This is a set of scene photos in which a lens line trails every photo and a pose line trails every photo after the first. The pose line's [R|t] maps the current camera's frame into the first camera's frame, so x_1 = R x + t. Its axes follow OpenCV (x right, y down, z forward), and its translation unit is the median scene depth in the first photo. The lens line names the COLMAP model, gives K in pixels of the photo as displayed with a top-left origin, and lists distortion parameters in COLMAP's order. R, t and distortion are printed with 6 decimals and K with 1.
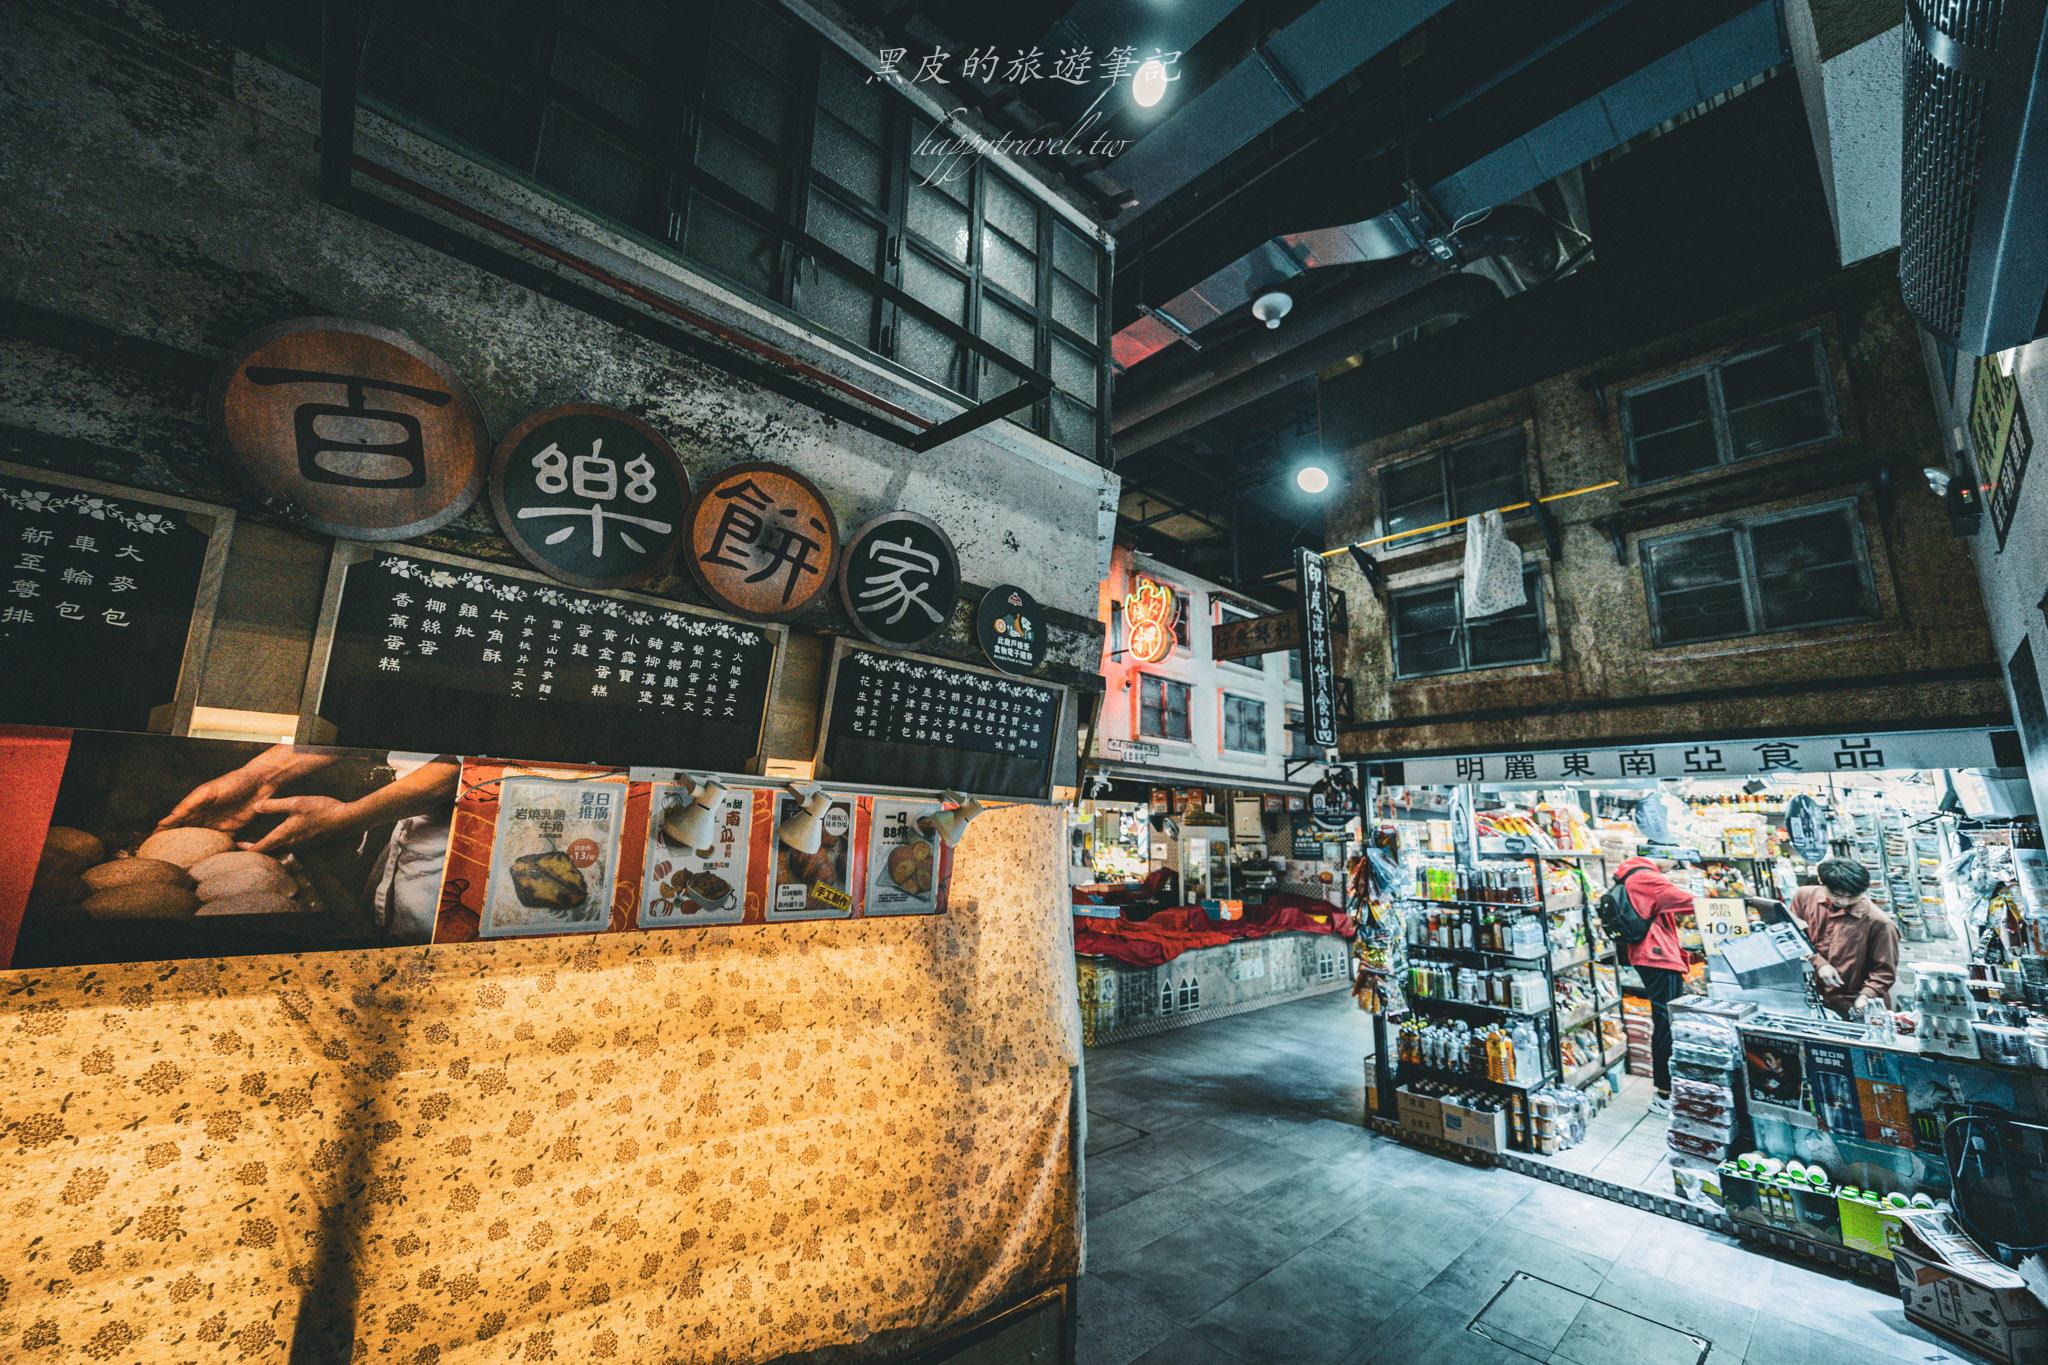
lens RADIAL K [[775.4, 0, 1024.6], [0, 775.4, 680.1], [0, 0, 1]] dist [-0.002744, 0.000937]
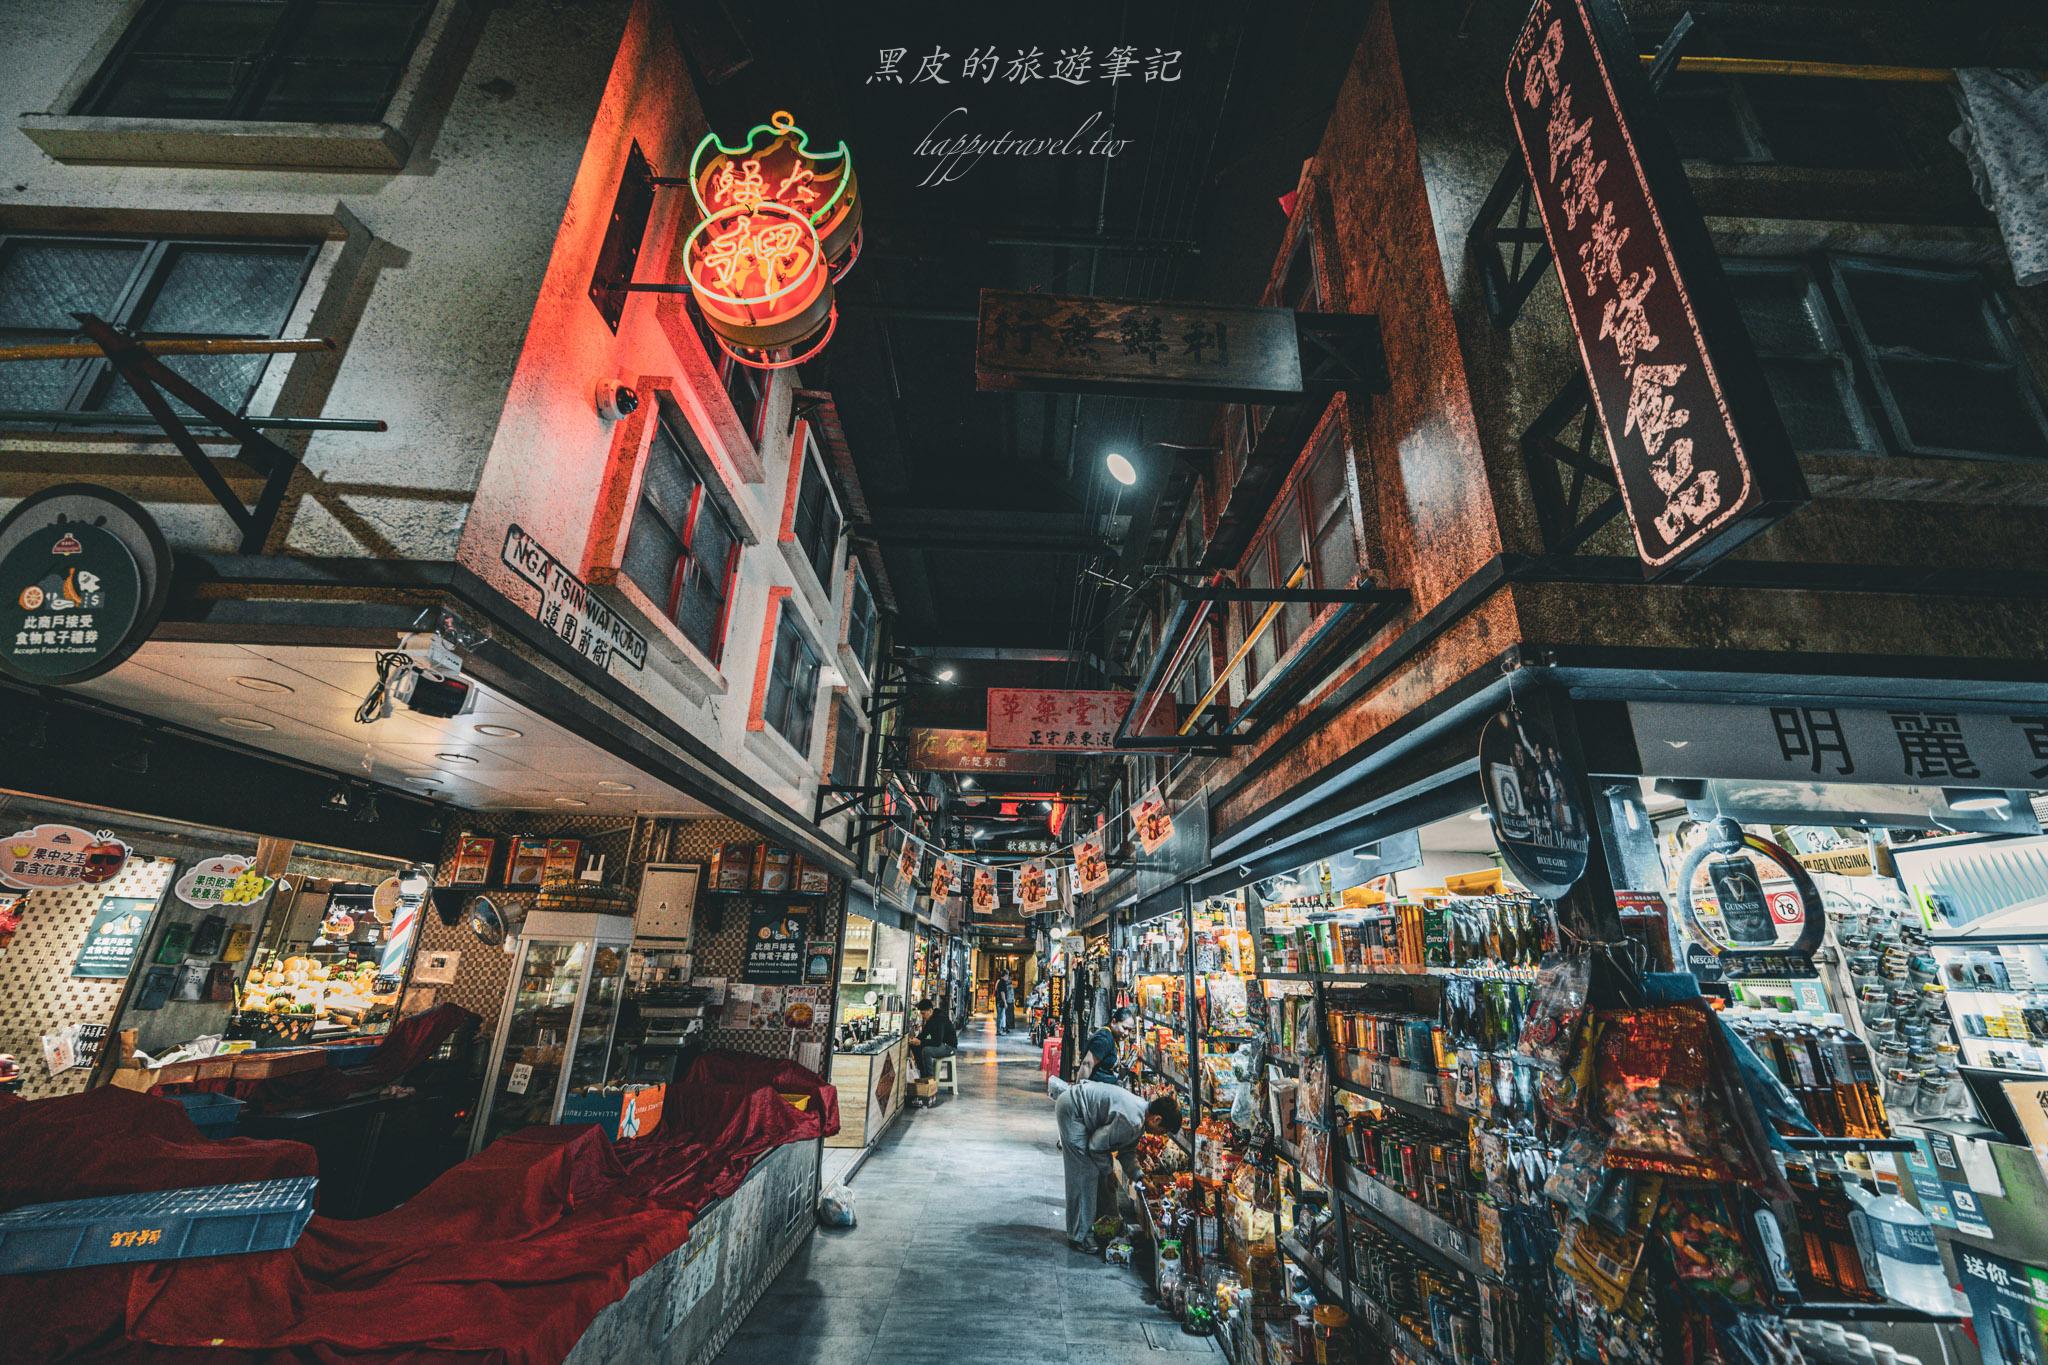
lens RADIAL K [[775.4, 0, 1018.2], [0, 775.4, 682.8], [0, 0, 1]] dist [-0.002744, 0.000937]
pose [[0.662272, 0.252586, 0.705405, 0.192580], [-0.160598, 0.967437, -0.195635, 0.549165], [-0.731850, 0.016277, 0.681271, 2.593287]]
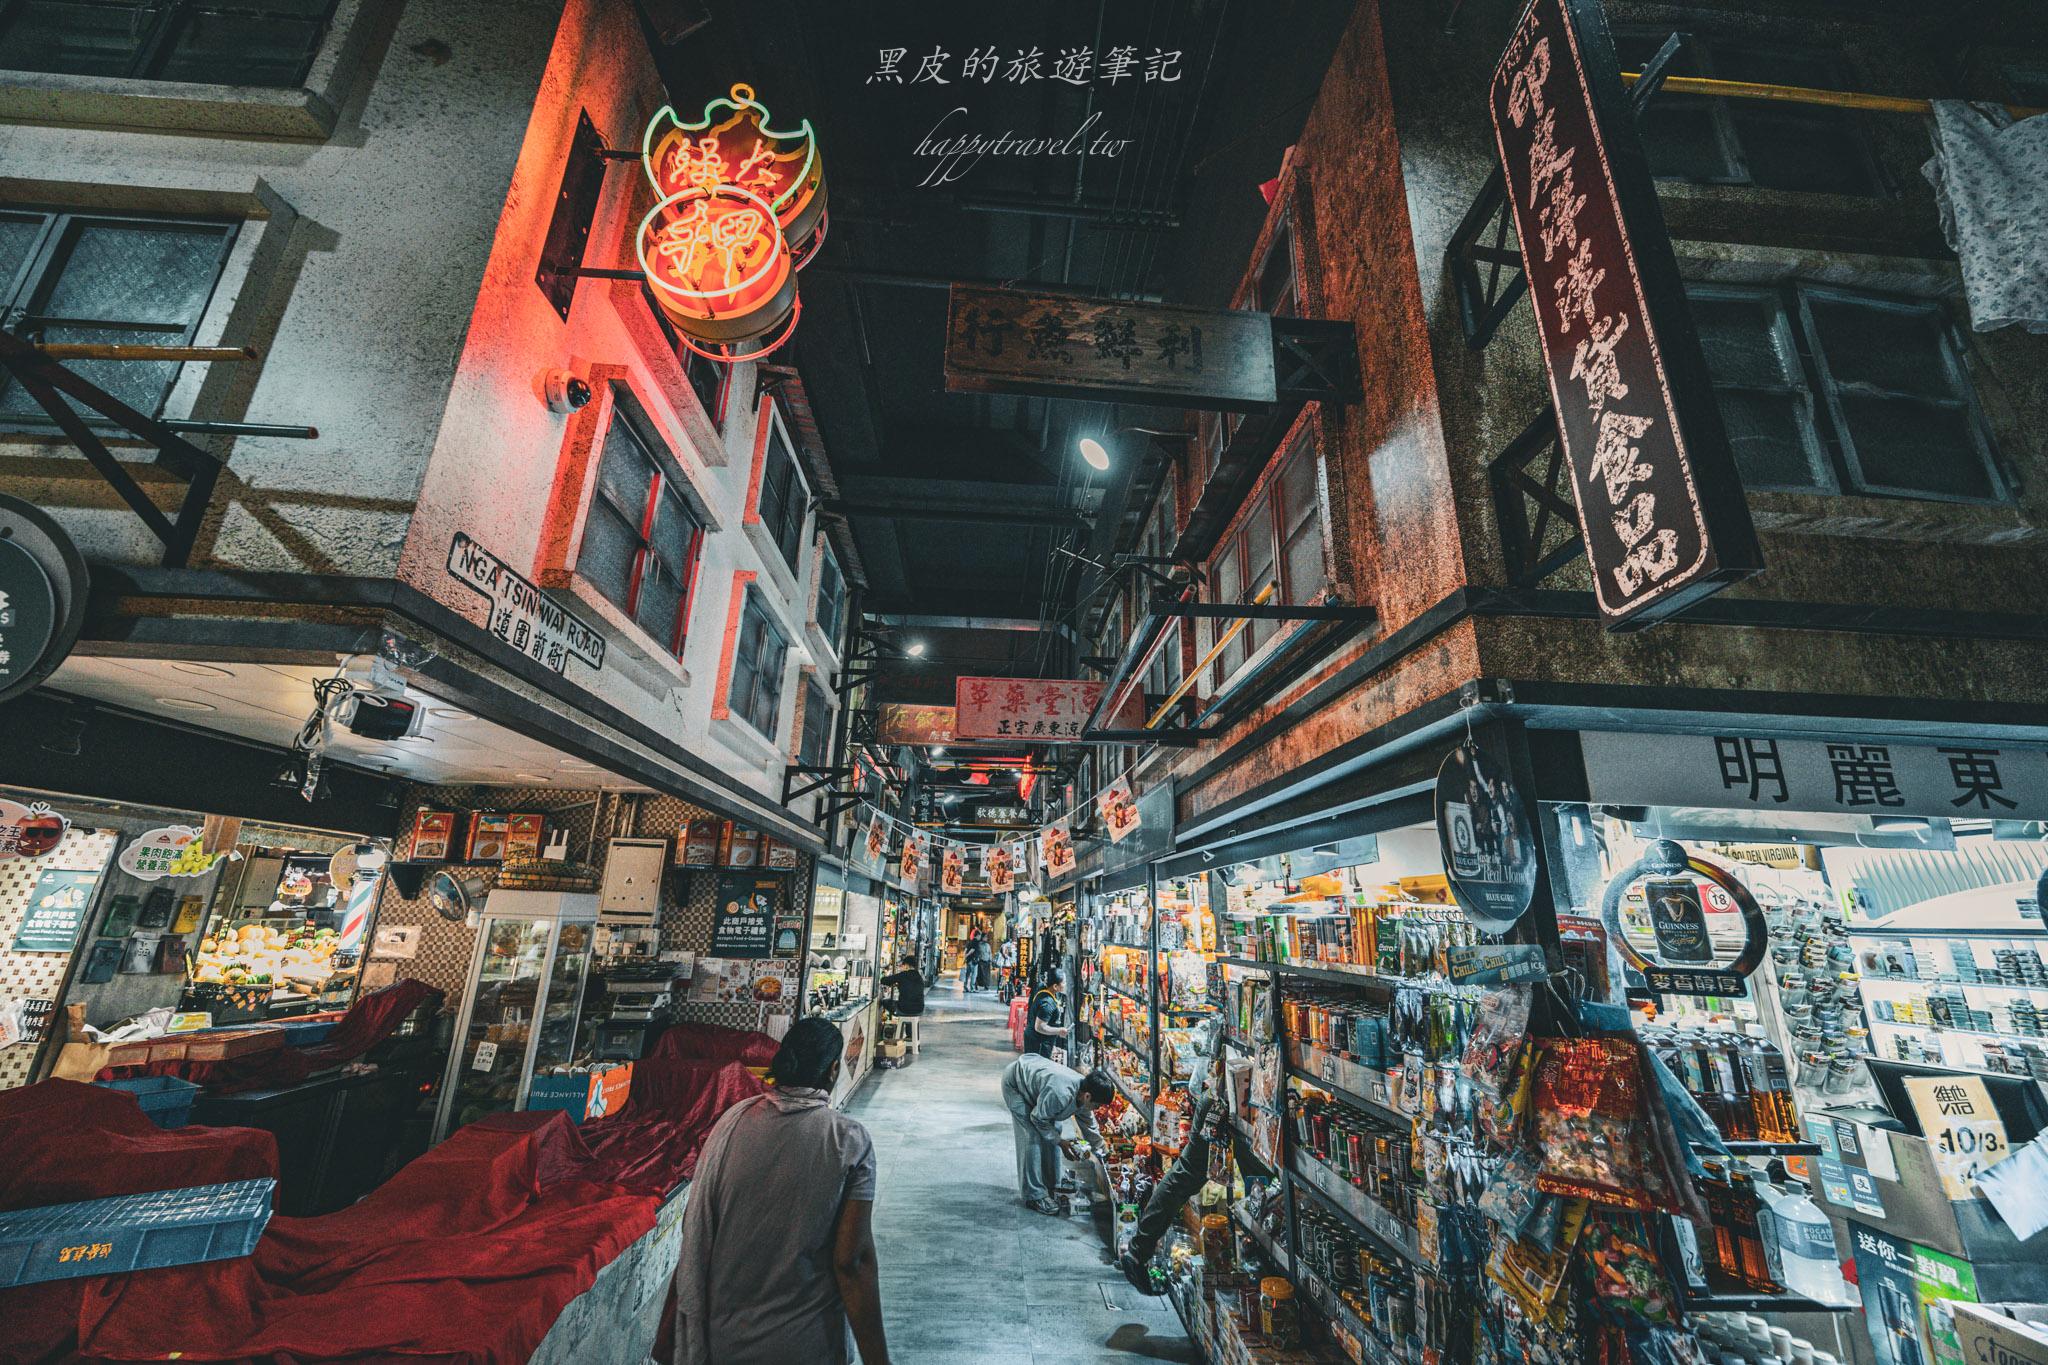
lens RADIAL K [[775.4, 0, 1018.0], [0, 775.4, 683.0], [0, 0, 1]] dist [-0.002744, 0.000937]
pose [[0.633656, 0.222389, 0.740961, 0.184547], [-0.166006, 0.974567, -0.150537, 0.476081], [-0.755594, -0.027616, 0.654458, 2.592133]]
